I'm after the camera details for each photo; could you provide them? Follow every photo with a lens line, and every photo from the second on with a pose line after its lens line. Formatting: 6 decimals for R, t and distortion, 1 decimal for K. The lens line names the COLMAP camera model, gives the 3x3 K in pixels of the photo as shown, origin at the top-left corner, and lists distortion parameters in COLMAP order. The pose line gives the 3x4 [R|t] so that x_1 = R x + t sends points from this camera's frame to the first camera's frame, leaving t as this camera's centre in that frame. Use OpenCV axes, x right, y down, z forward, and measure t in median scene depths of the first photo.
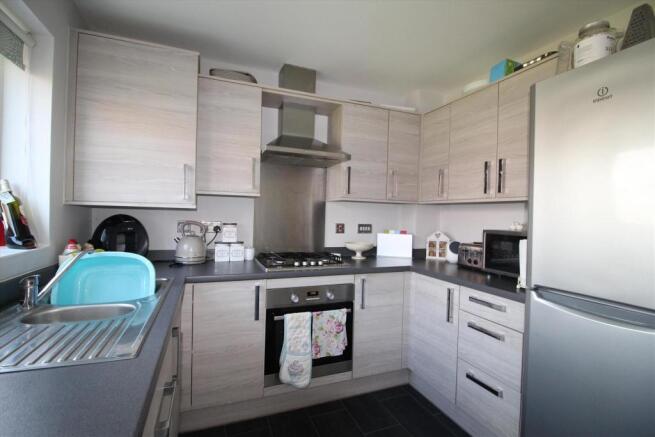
lens RADIAL K [[302.4, 0, 327.1], [0, 302.4, 216.7], [0, 0, 1]] dist [-0.002314, -0.013907]
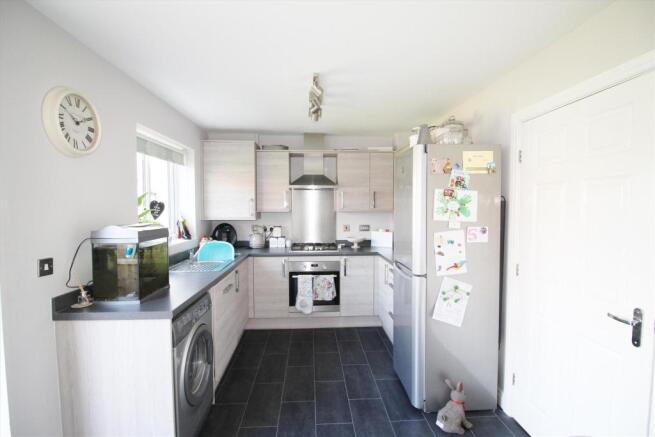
lens RADIAL K [[302.4, 0, 327.1], [0, 302.4, 216.7], [0, 0, 1]] dist [-0.002314, -0.013907]
pose [[0.946023, -0.013364, -0.323823, 0.625751], [0.022434, 0.999453, 0.024291, -0.082265], [0.323321, -0.030245, 0.945806, -0.697429]]
